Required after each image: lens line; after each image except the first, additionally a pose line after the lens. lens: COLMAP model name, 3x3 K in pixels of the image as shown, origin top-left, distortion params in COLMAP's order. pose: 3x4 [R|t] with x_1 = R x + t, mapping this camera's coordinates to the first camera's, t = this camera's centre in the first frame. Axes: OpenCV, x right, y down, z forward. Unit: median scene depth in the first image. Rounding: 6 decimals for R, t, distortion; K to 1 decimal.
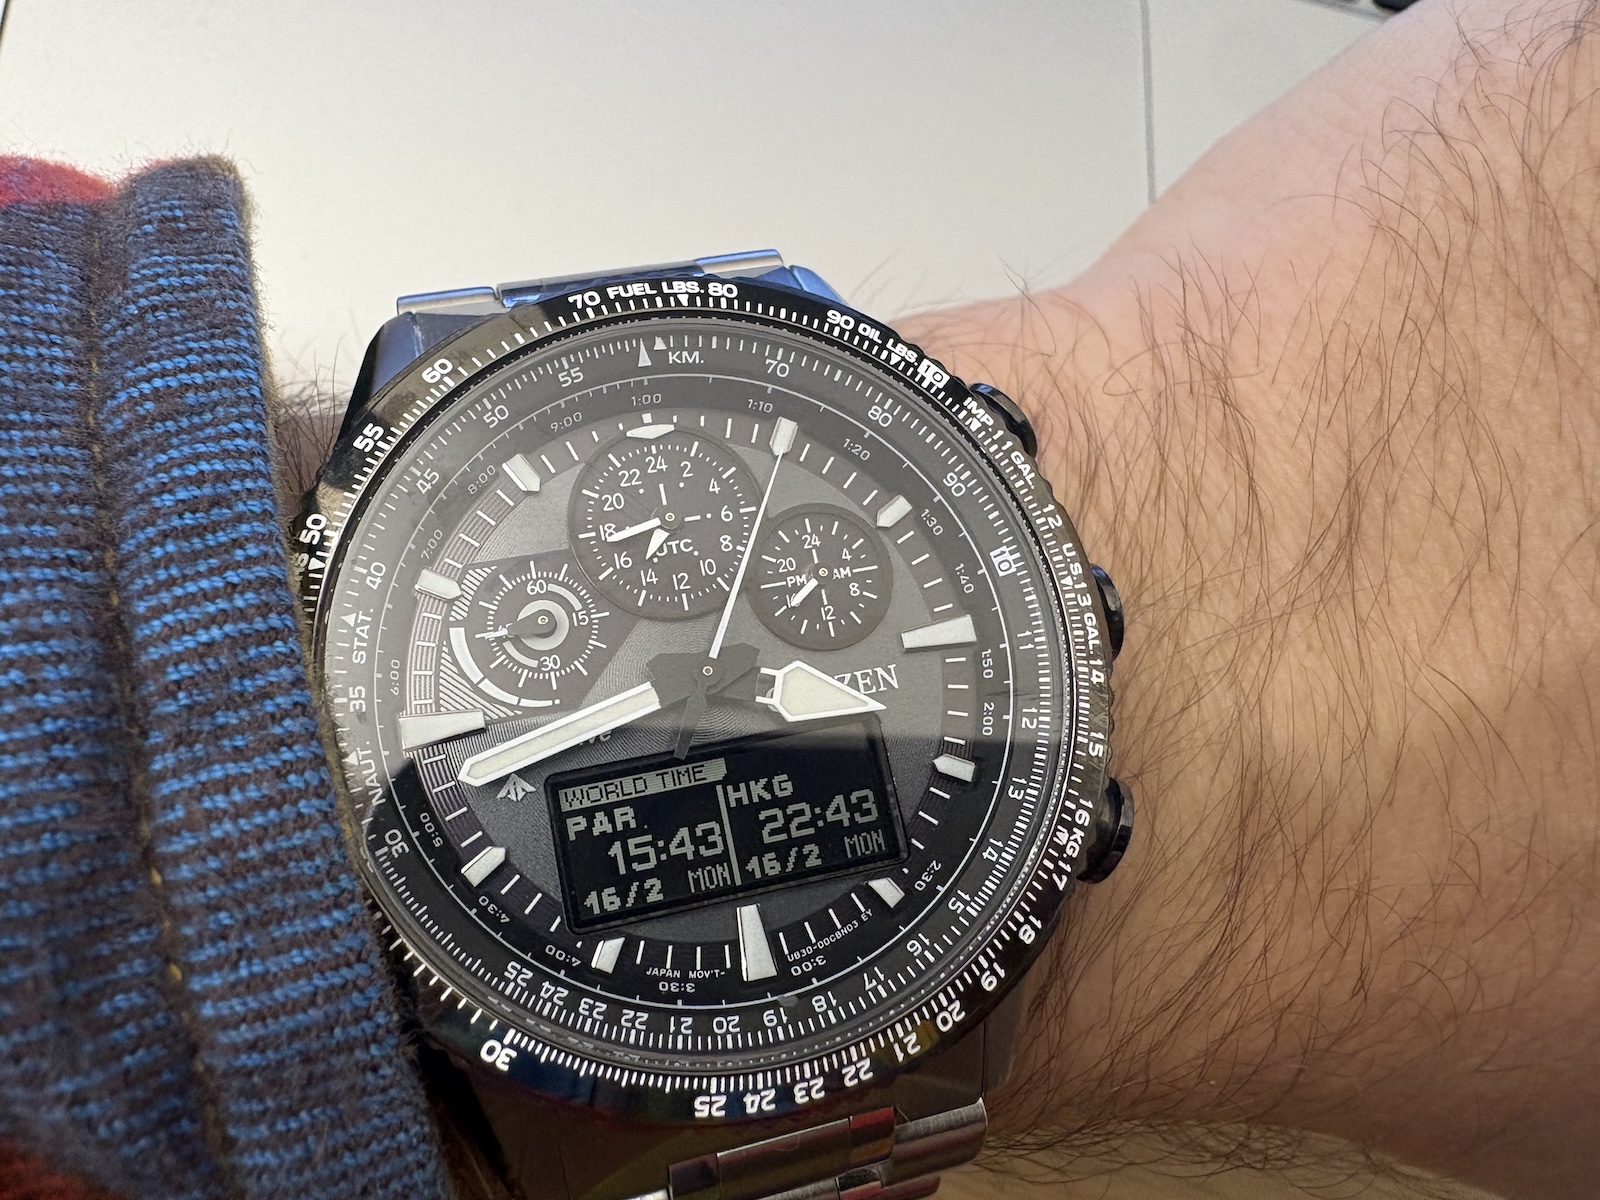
lens RADIAL K [[1232.9, 0, 734.9], [0, 1232.9, 606.1], [0, 0, 1]] dist [0.003719, 0.001718]
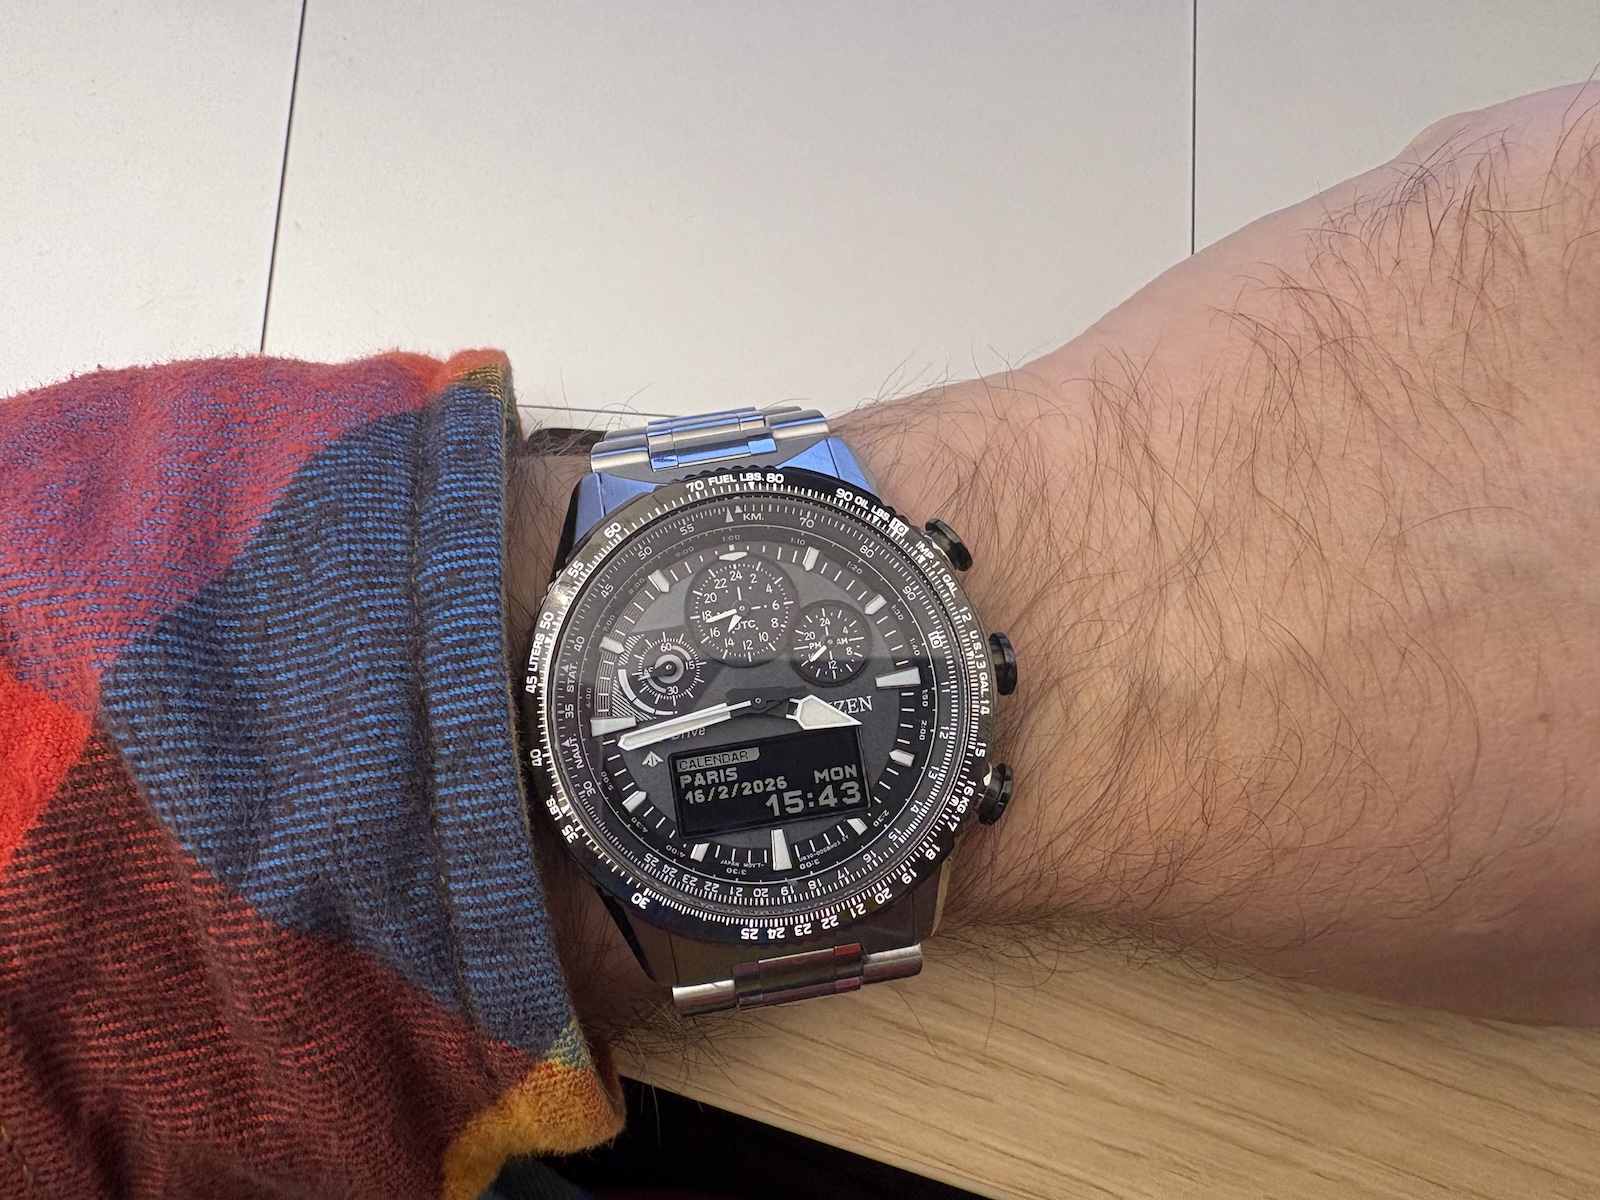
lens RADIAL K [[1232.9, 0, 734.9], [0, 1232.9, 606.1], [0, 0, 1]] dist [0.003719, 0.001718]
pose [[0.991063, 0.032352, -0.129415, 0.167275], [-0.019623, 0.994948, 0.098455, -0.253607], [0.131946, -0.095035, 0.986691, -0.742349]]
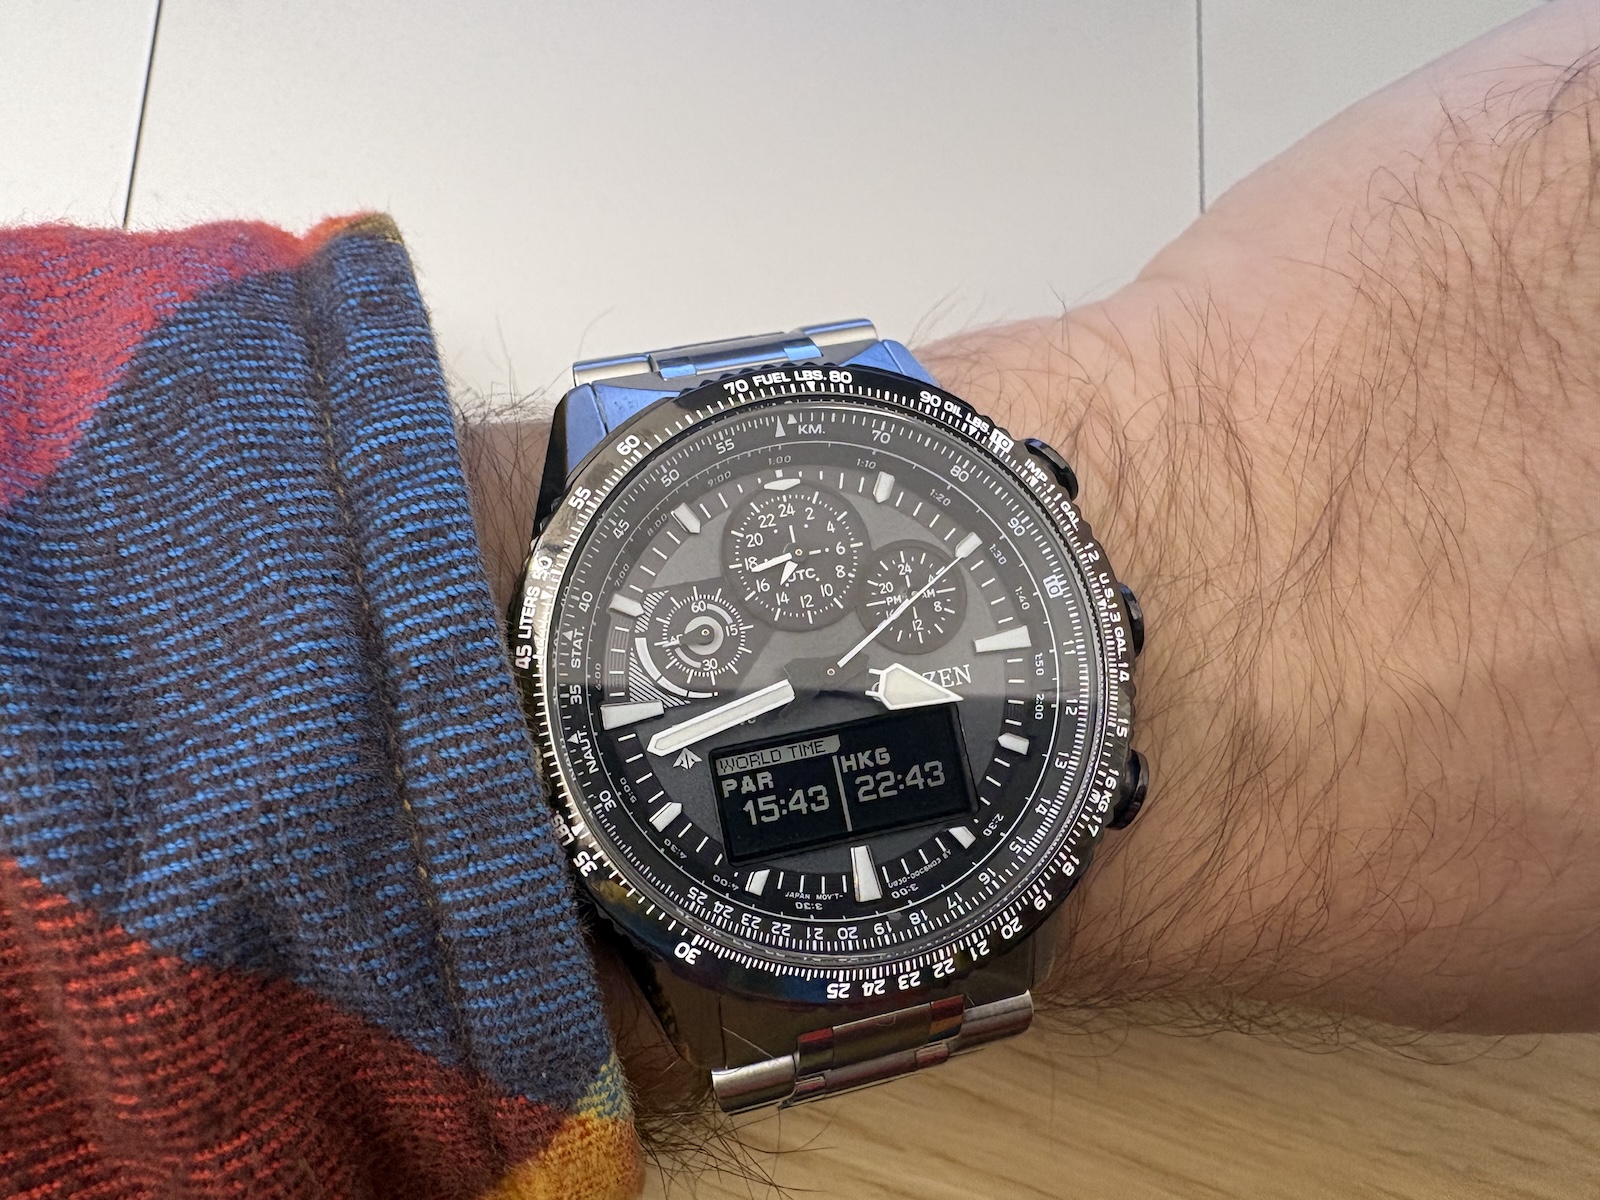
lens RADIAL K [[1232.9, 0, 734.9], [0, 1232.9, 606.1], [0, 0, 1]] dist [0.003719, 0.001718]
pose [[0.999971, 0.004111, -0.006396, -0.114632], [-0.003745, 0.998410, 0.056247, -0.090786], [0.006617, -0.056222, 0.998396, -0.316793]]
